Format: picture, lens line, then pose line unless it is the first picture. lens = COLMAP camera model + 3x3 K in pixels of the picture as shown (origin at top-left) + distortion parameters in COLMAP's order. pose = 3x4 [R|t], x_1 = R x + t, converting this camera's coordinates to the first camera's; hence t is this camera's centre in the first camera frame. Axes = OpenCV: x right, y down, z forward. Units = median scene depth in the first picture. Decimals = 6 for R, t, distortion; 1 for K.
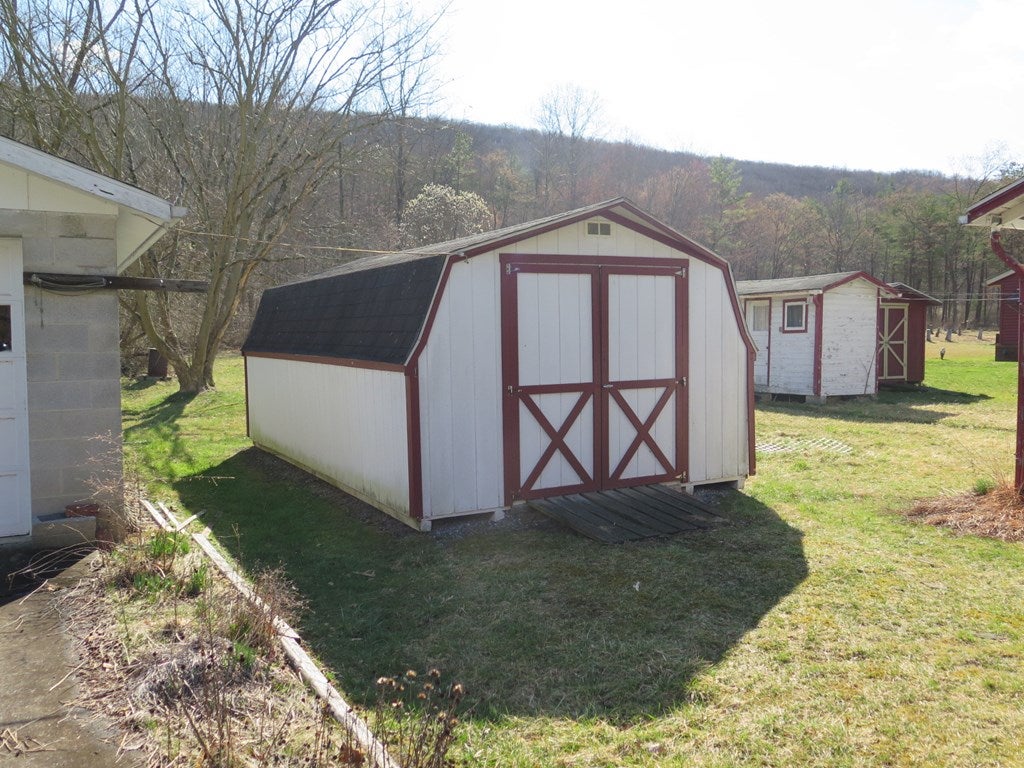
lens RADIAL K [[846.0, 0, 512.0], [0, 846.0, 384.0], [0, 0, 1]] dist [-0.039275, 0.003120]
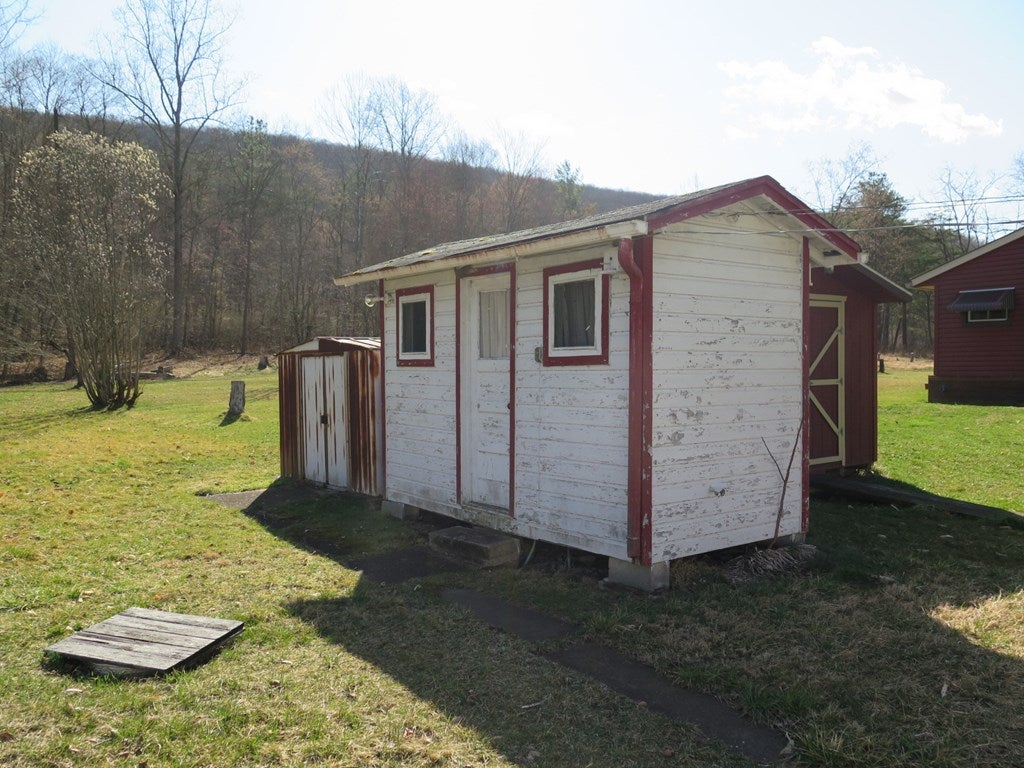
lens RADIAL K [[846.0, 0, 512.0], [0, 846.0, 384.0], [0, 0, 1]] dist [-0.039275, 0.003120]
pose [[0.988049, -0.009269, 0.153862, 0.257801], [0.014391, 0.999378, -0.032206, -0.042423], [-0.153468, 0.034035, 0.987567, 0.669218]]
